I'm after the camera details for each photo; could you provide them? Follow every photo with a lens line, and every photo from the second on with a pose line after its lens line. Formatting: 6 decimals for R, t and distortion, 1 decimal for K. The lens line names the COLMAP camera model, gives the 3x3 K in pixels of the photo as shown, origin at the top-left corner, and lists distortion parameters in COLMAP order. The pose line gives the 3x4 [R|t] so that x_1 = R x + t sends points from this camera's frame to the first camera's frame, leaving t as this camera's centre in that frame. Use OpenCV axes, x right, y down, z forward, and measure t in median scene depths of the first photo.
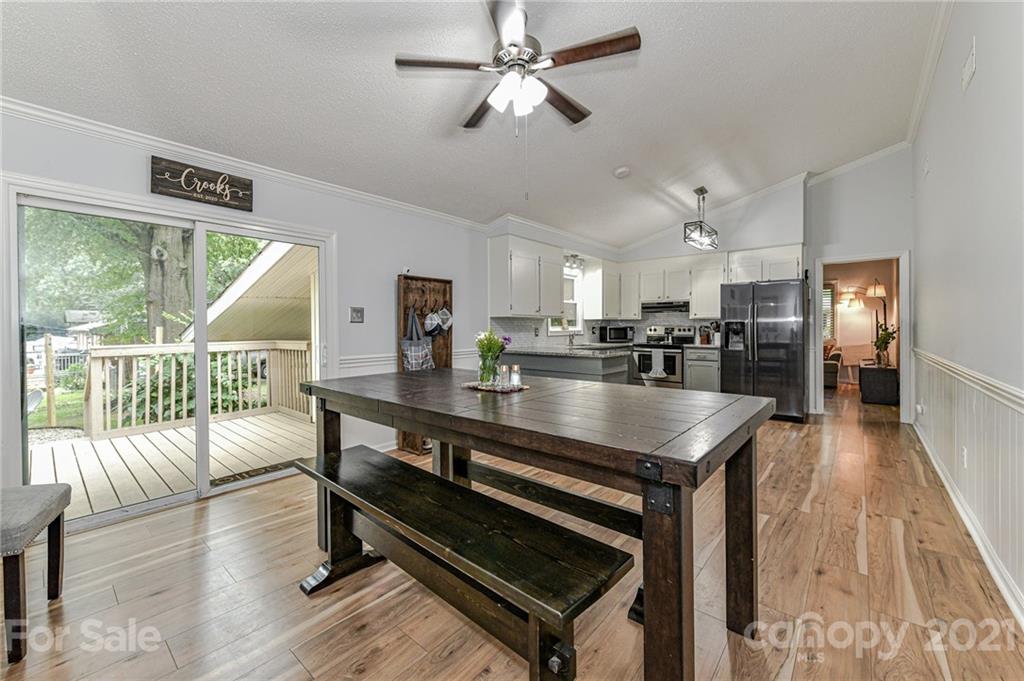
lens RADIAL K [[404.8, 0, 494.2], [0, 404.8, 318.4], [0, 0, 1]] dist [0.000026, -0.000069]
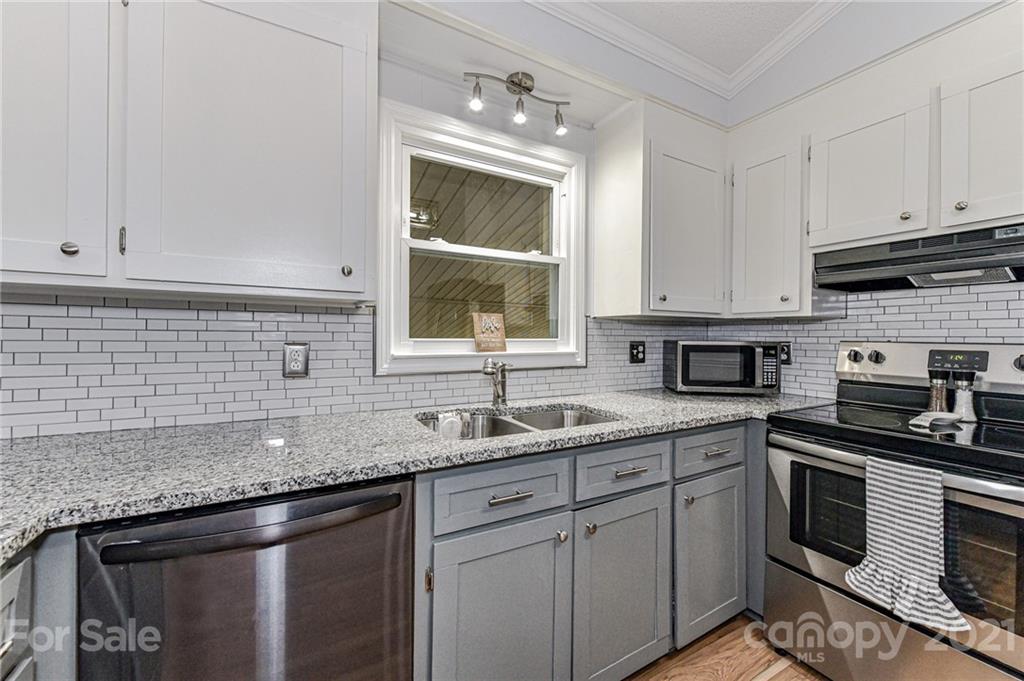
lens RADIAL K [[399.2, 0, 509.2], [0, 399.2, 328.2], [0, 0, 1]] dist [-0.001643, 0.000109]
pose [[0.946089, 0.005633, -0.323859, 0.277205], [-0.005592, 0.999984, 0.001059, 0.011805], [0.323860, 0.000809, 0.946105, 0.733929]]
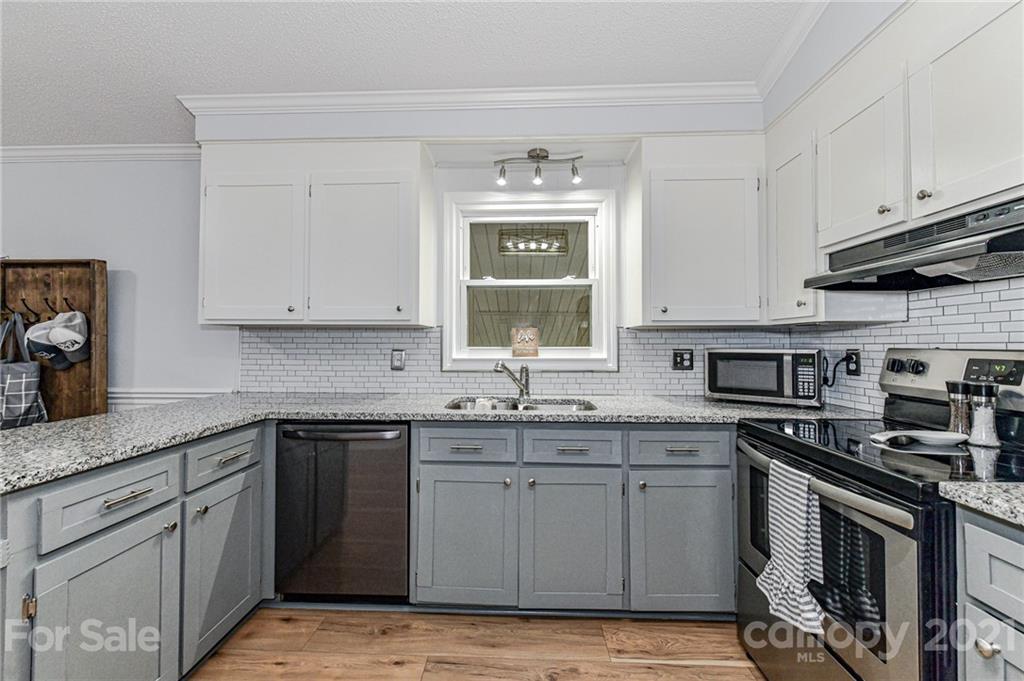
lens RADIAL K [[406.1, 0, 516.5], [0, 406.1, 321.6], [0, 0, 1]] dist [0.001643, 0.000097]
pose [[0.644948, -0.038361, -0.763263, 0.456694], [0.011083, 0.999104, -0.040849, 0.011176], [0.764146, 0.017886, 0.644795, 0.742869]]
